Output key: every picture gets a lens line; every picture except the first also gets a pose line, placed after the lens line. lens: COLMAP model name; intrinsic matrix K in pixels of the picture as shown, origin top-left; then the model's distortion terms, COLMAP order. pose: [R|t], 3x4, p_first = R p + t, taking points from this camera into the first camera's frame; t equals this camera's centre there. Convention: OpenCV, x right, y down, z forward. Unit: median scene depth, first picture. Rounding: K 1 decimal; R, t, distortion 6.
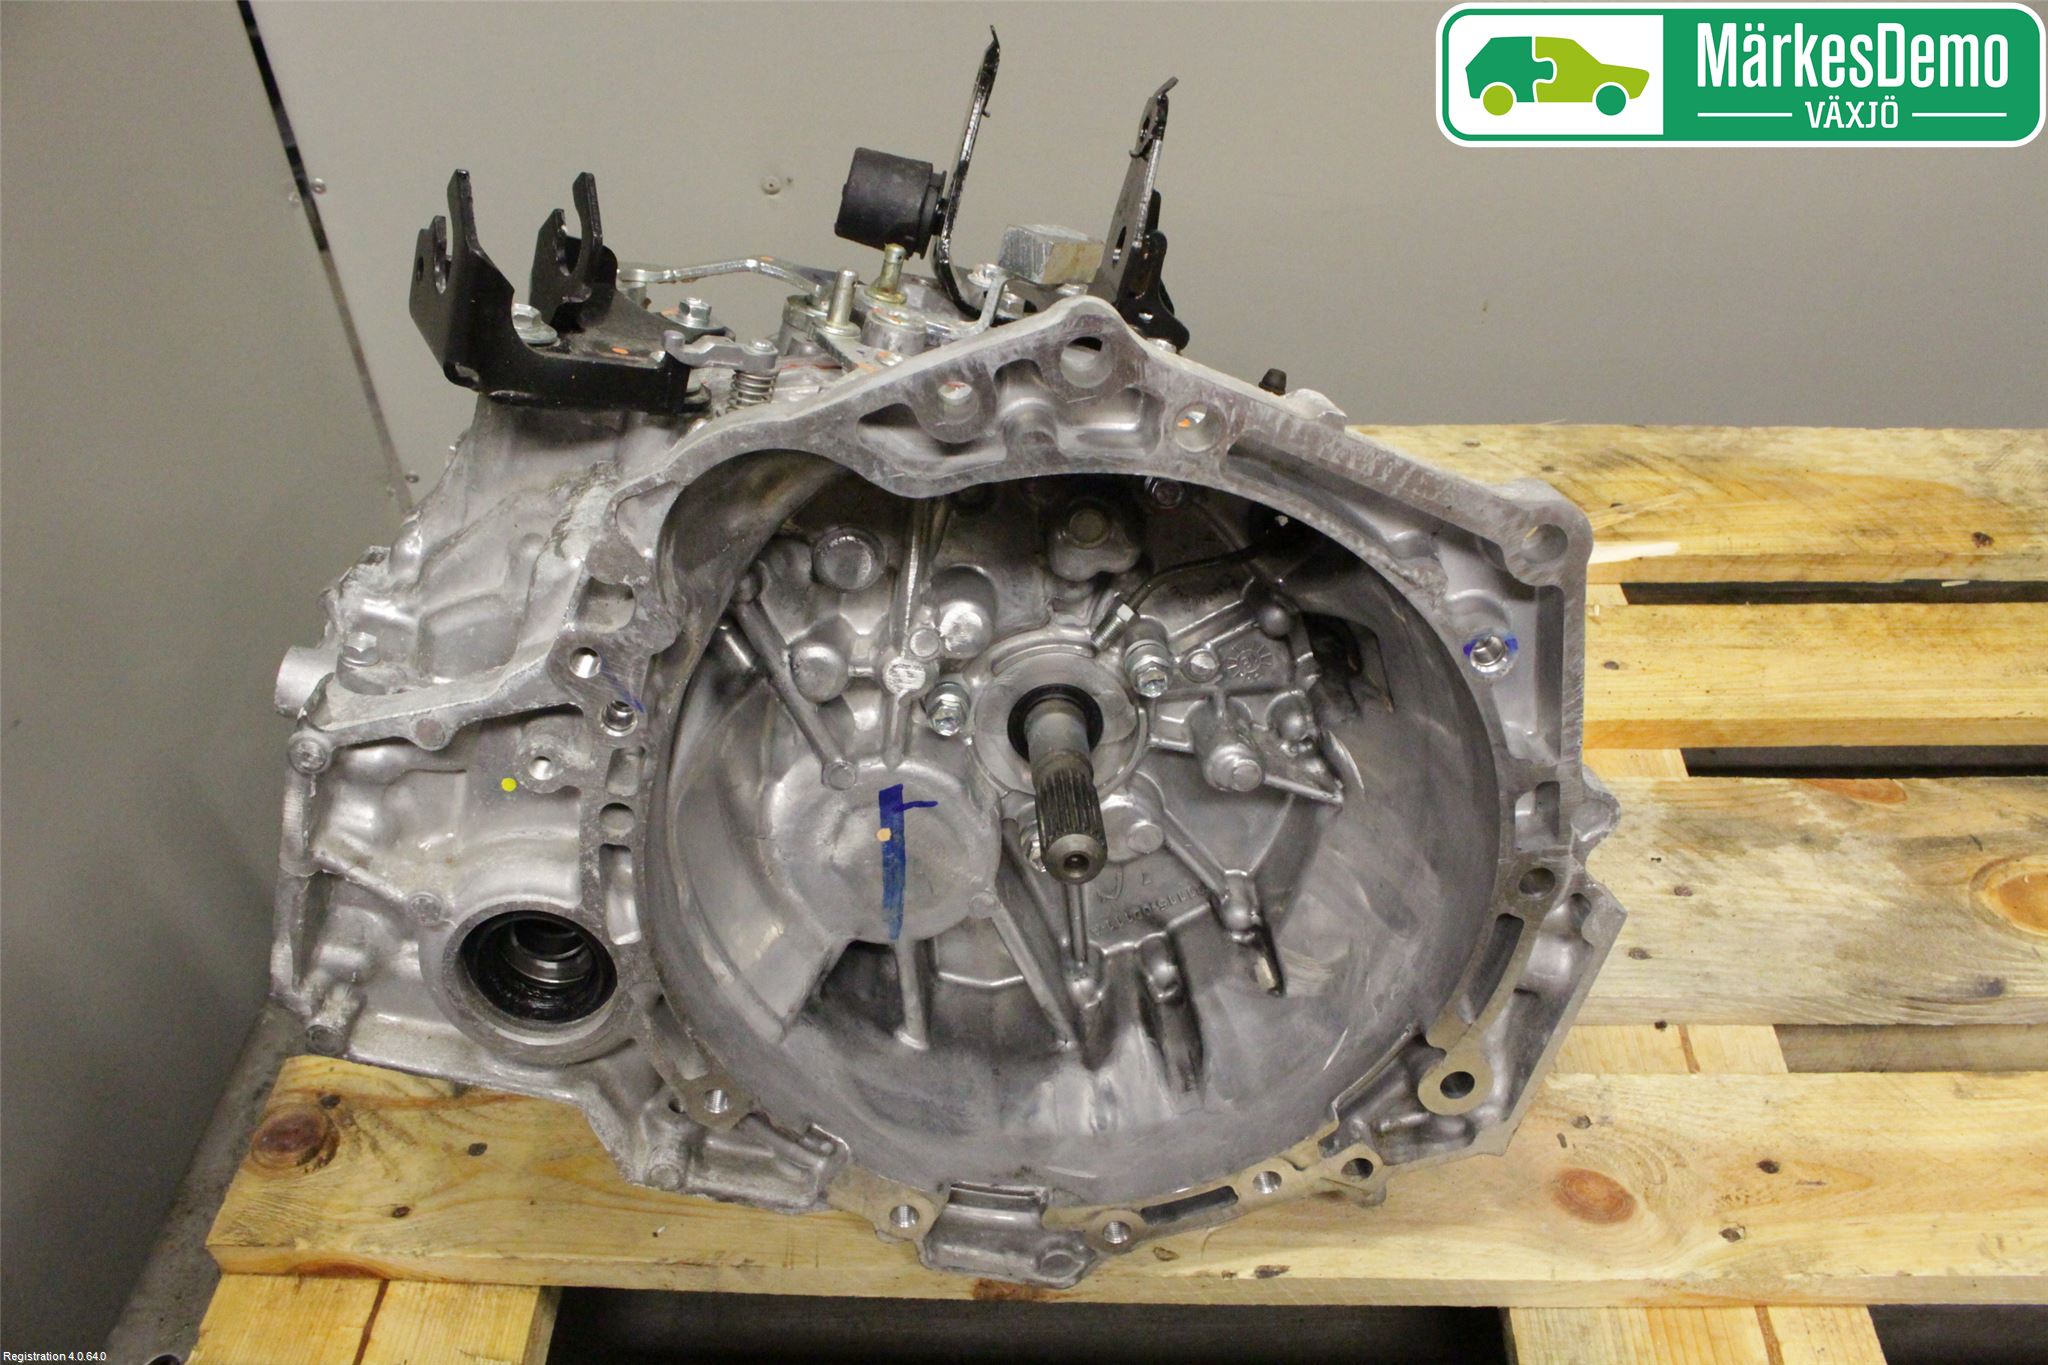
lens RADIAL K [[1694.3, 0, 1030.9], [0, 1694.3, 710.0], [0, 0, 1]] dist [-0.156138, 0.123535]
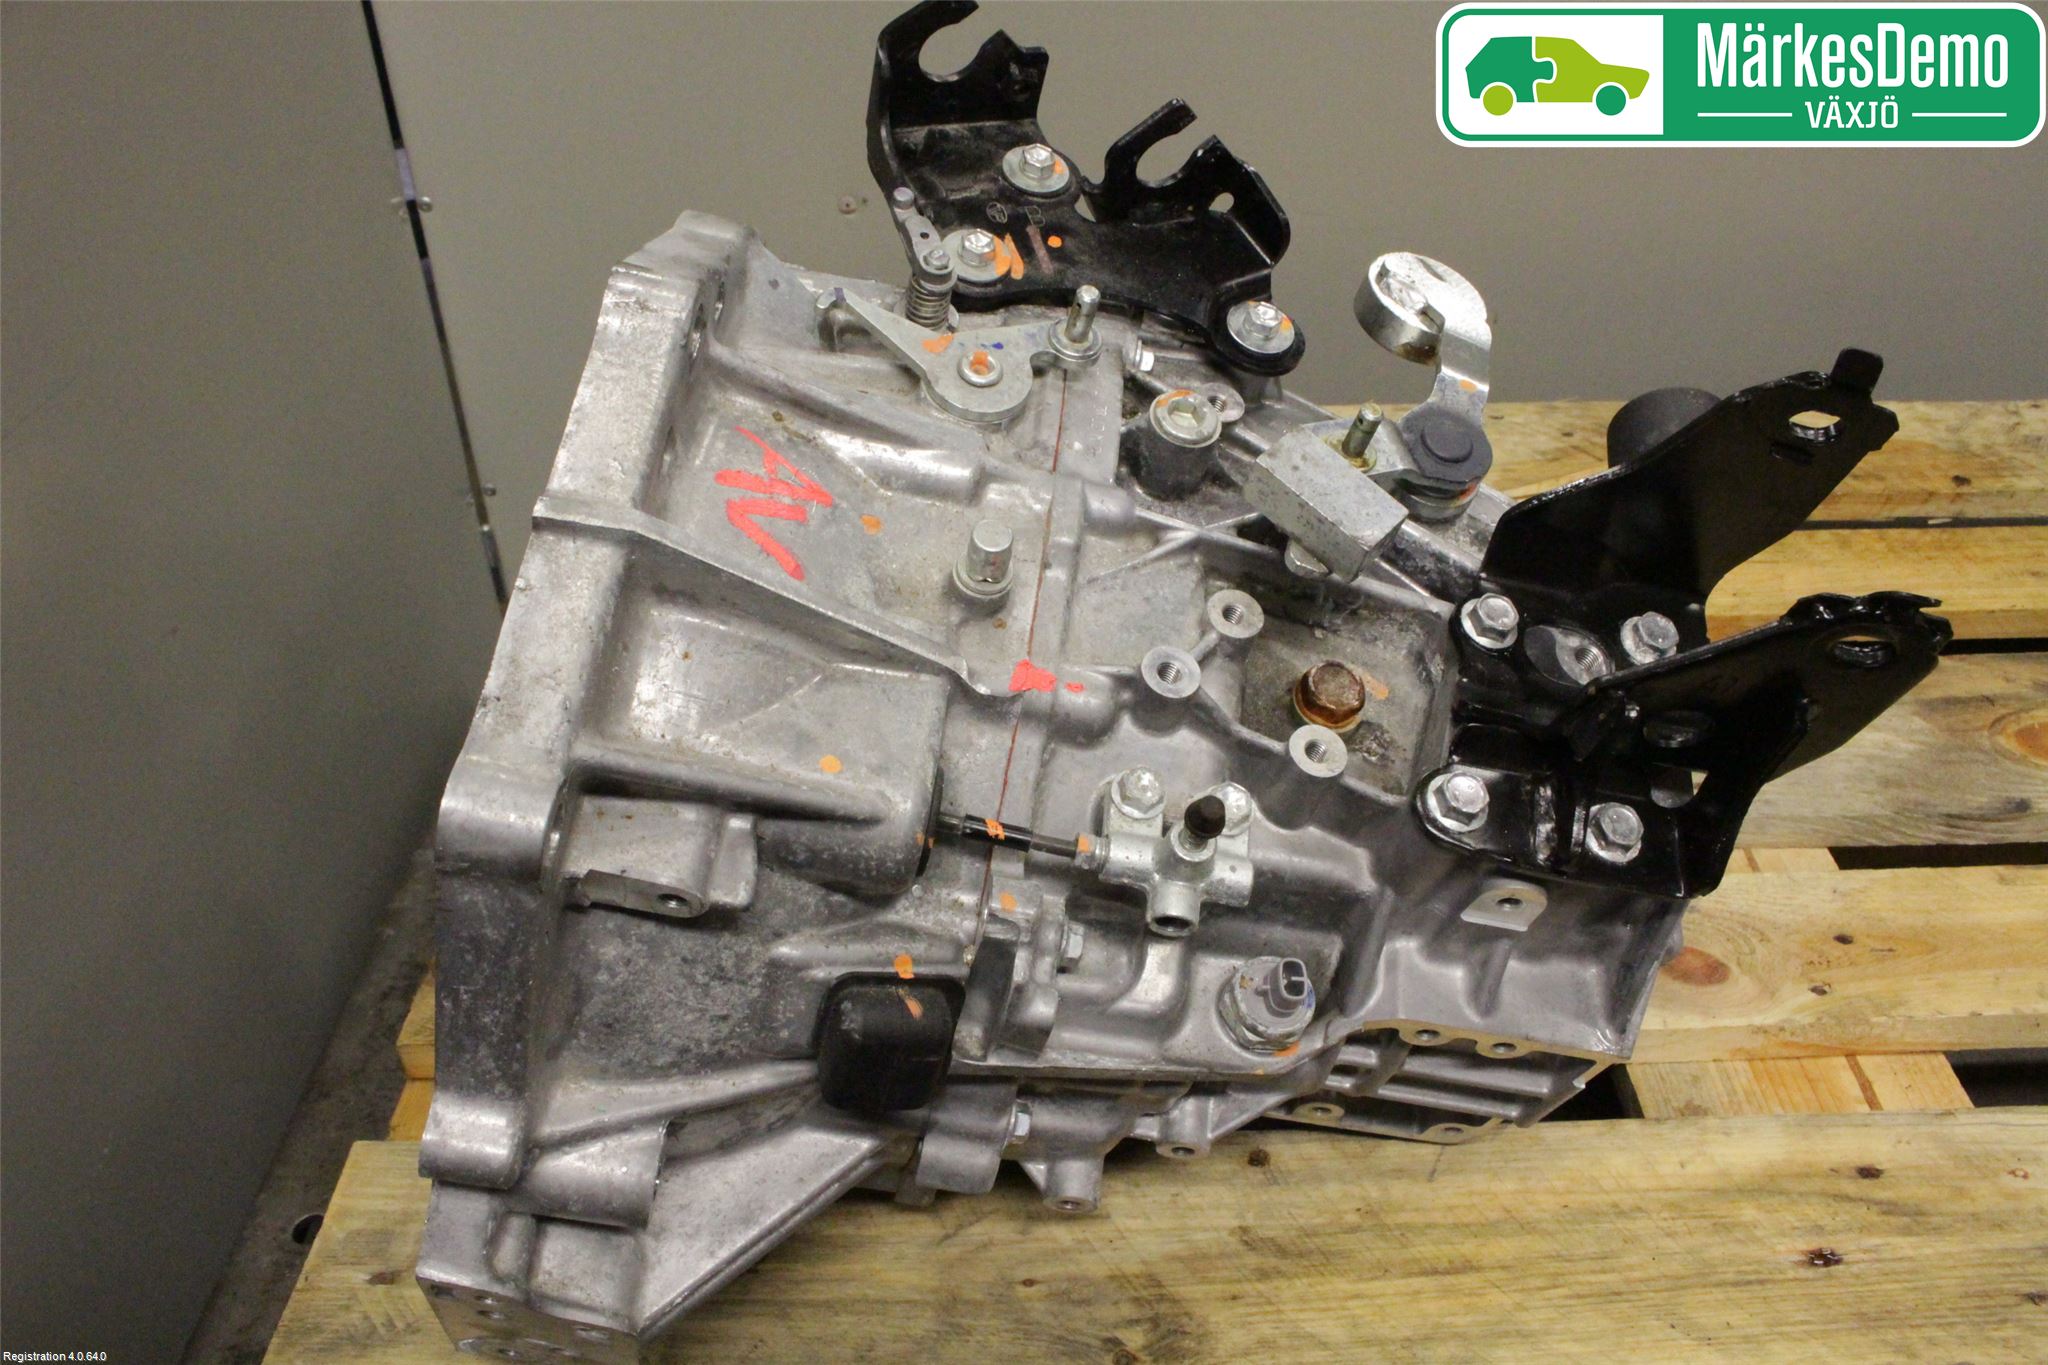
lens RADIAL K [[1694.3, 0, 1030.9], [0, 1694.3, 710.0], [0, 0, 1]] dist [-0.156138, 0.123535]
pose [[0.999234, -0.008839, 0.038128, -0.125151], [0.013086, 0.993551, -0.112627, 0.217671], [-0.036886, 0.113040, 0.992906, -0.087747]]
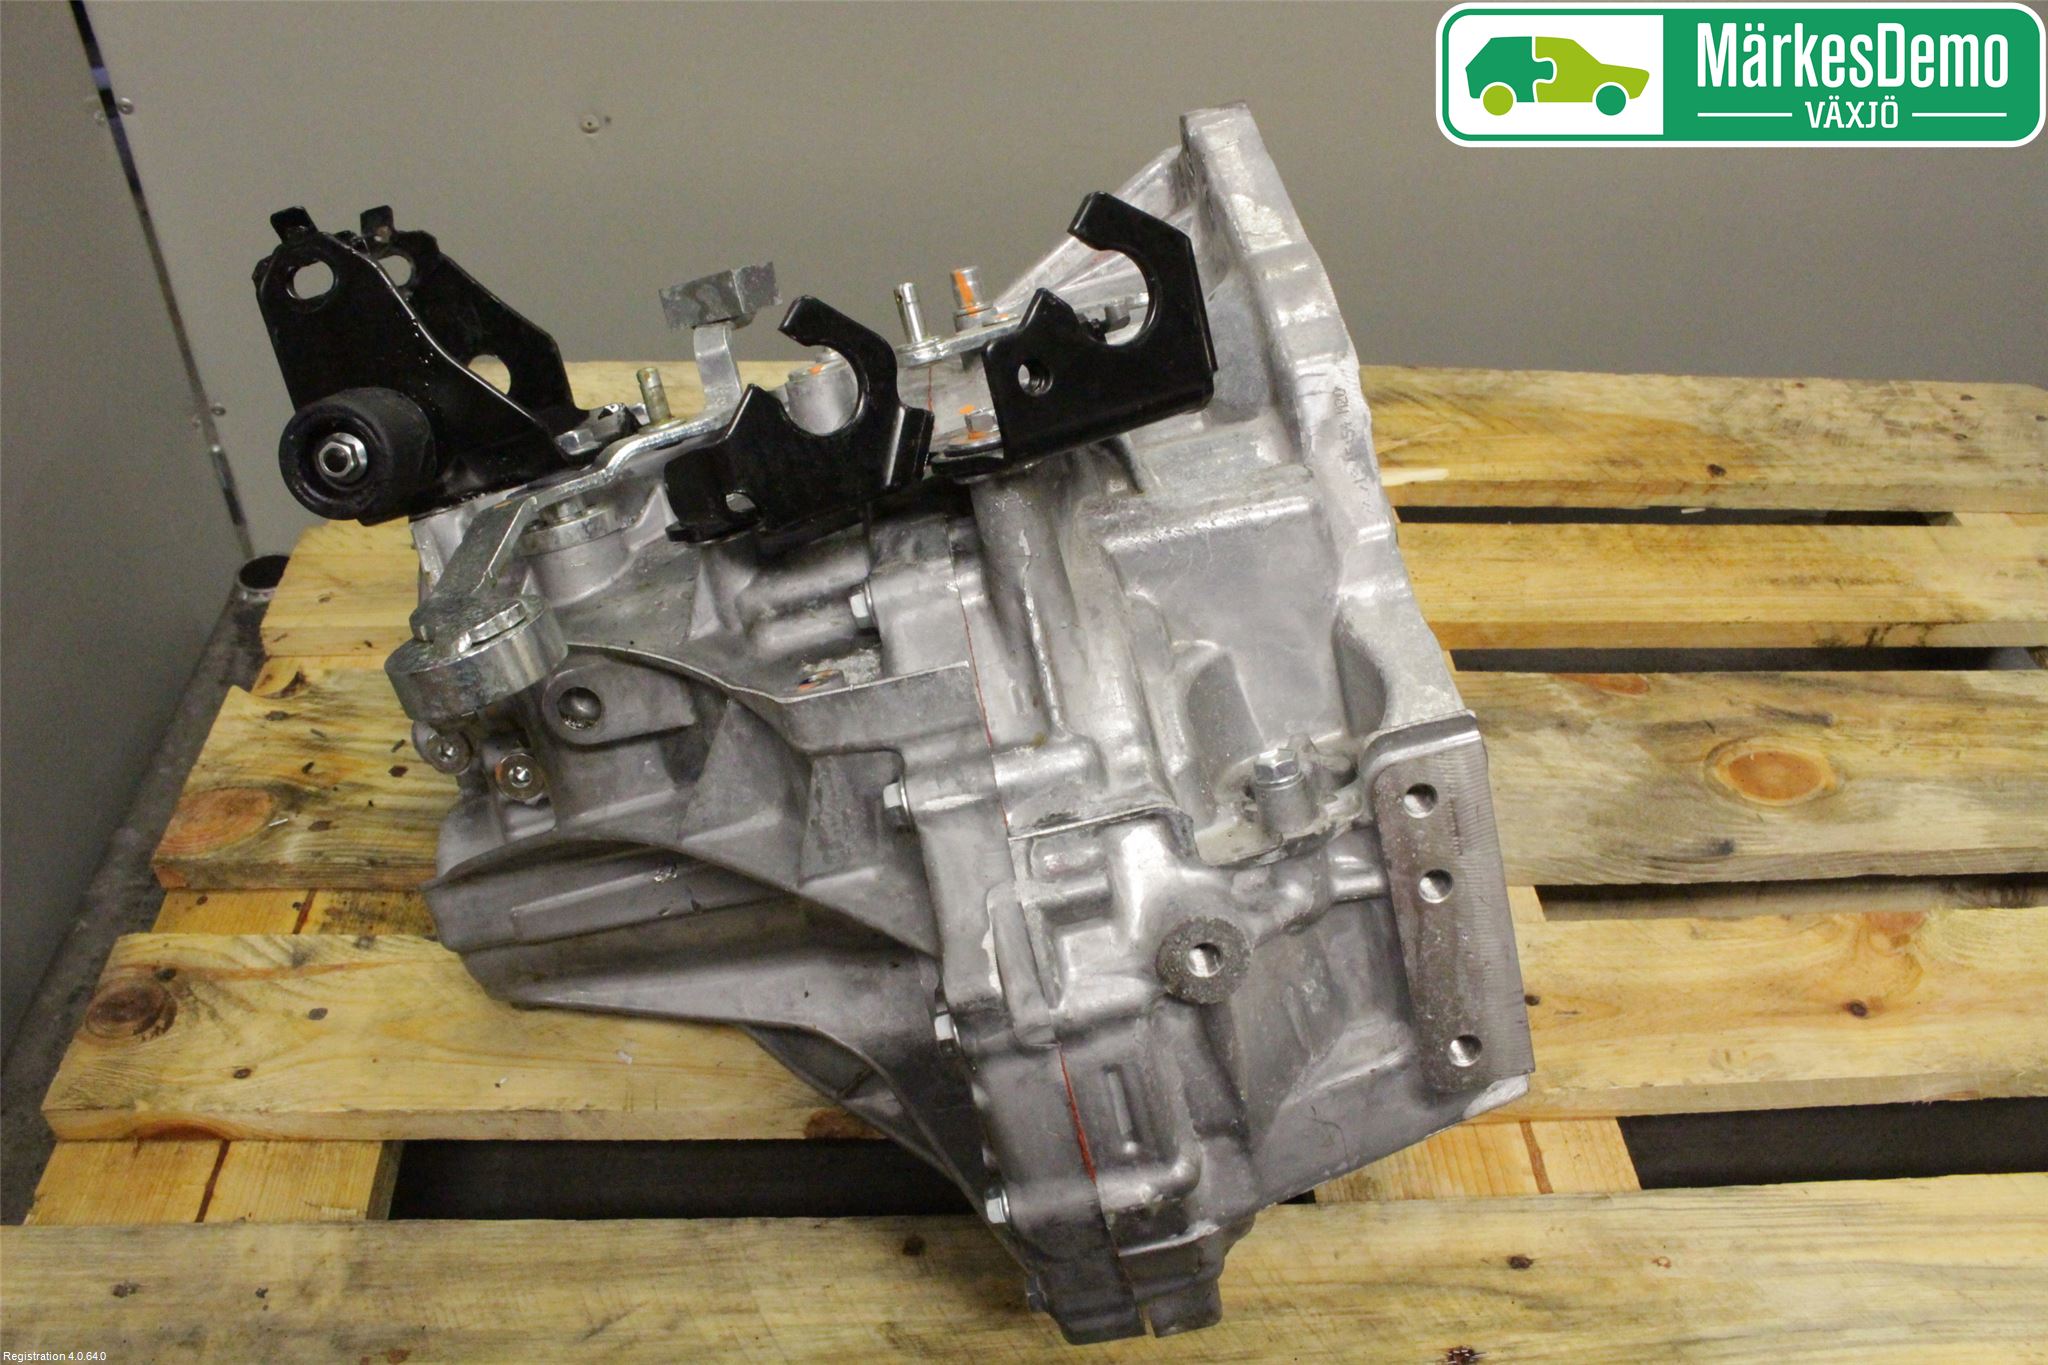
lens RADIAL K [[1694.3, 0, 1030.9], [0, 1694.3, 710.0], [0, 0, 1]] dist [-0.156138, 0.123535]
pose [[0.991919, -0.001287, 0.126867, -0.023925], [0.001579, 0.999996, -0.002200, 0.076321], [-0.126864, 0.002382, 0.991917, -0.066478]]
